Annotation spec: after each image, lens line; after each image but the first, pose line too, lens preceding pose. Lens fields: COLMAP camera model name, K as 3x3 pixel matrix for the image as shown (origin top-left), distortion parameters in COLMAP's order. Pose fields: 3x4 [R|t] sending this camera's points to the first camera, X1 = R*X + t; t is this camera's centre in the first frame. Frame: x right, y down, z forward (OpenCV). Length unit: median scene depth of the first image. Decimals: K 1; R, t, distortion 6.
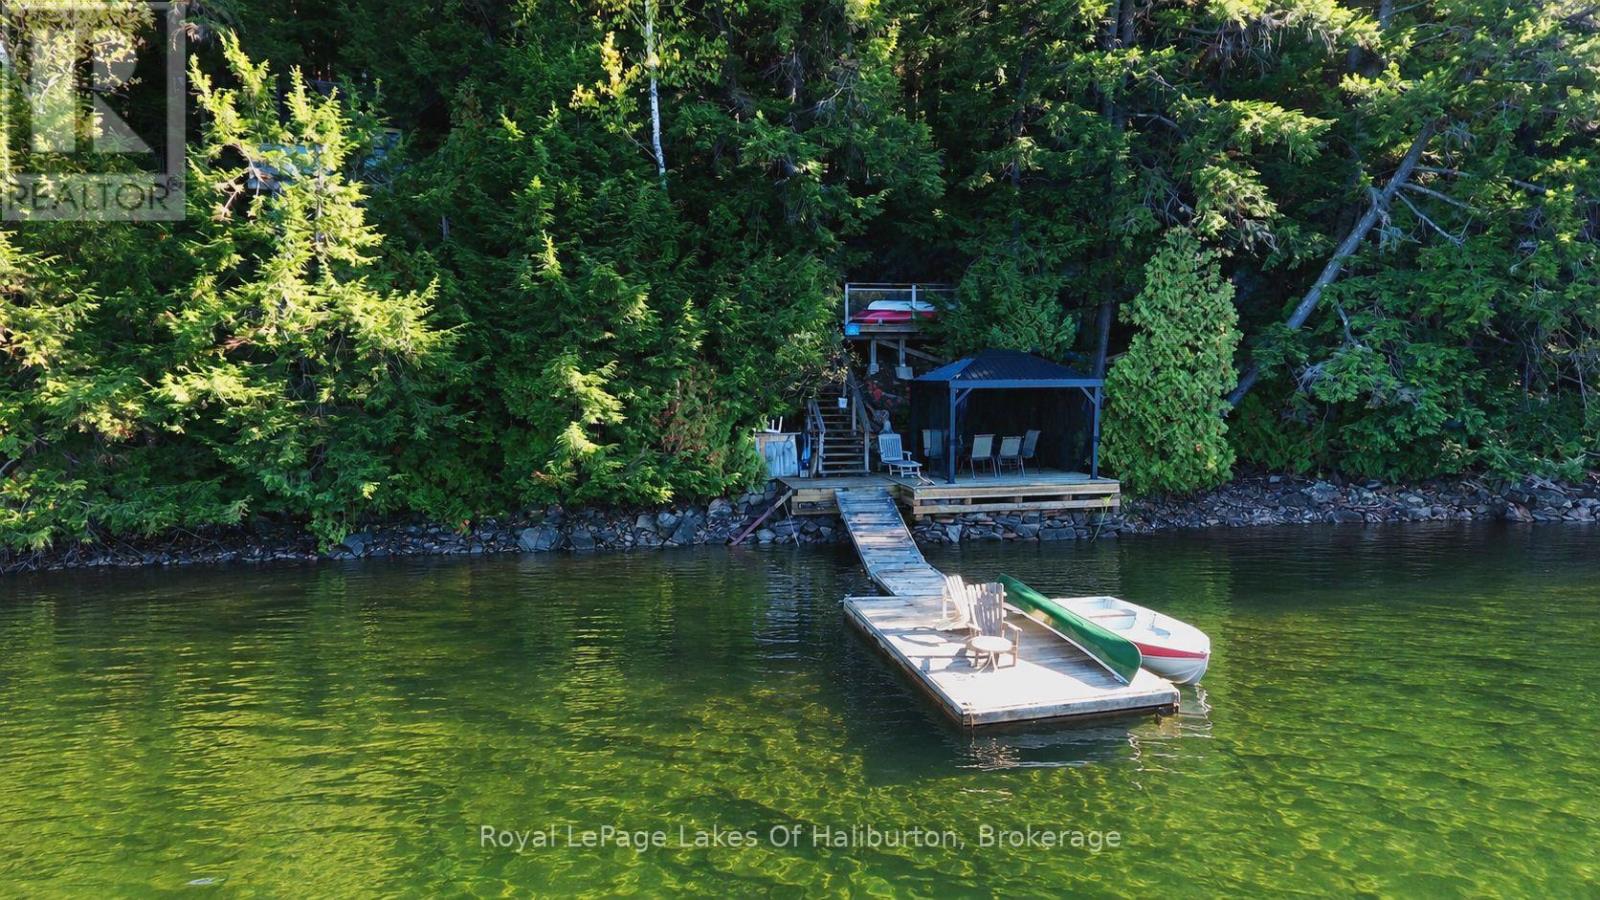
lens RADIAL K [[979.7, 0, 800.0], [0, 979.7, 450.0], [0, 0, 1]] dist [-0.000209, 0.002664]
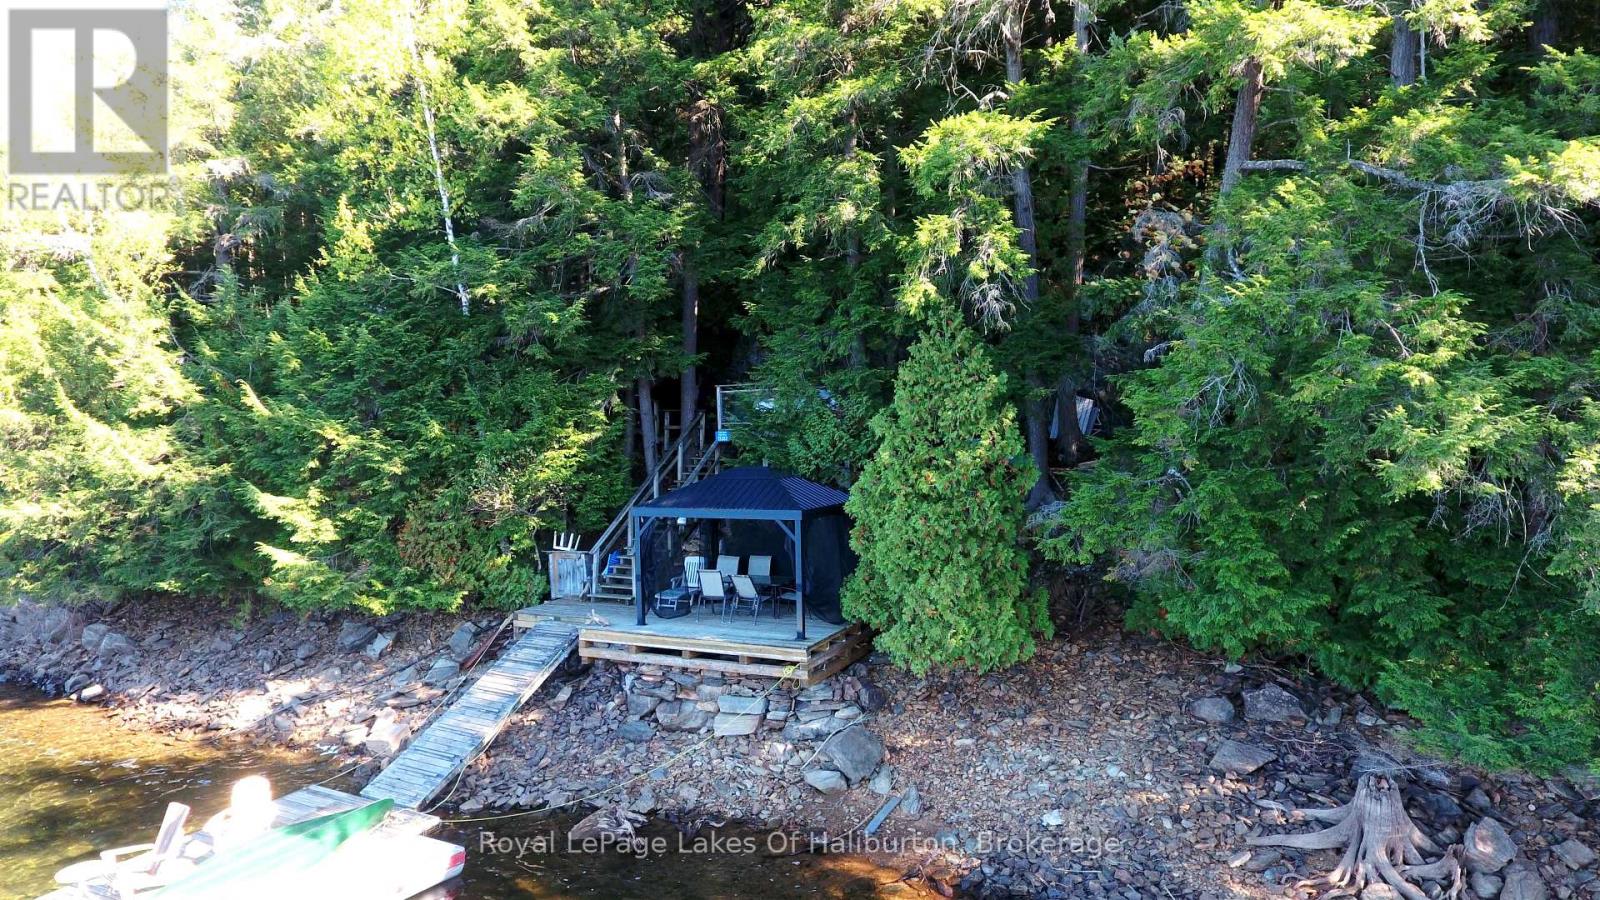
lens RADIAL K [[979.7, 0, 800.0], [0, 979.7, 450.0], [0, 0, 1]] dist [-0.000209, 0.002664]
pose [[0.773629, 0.006240, -0.633608, 0.855787], [-0.029511, 0.999221, -0.026192, -0.107630], [0.632951, 0.038961, 0.773211, 0.430341]]
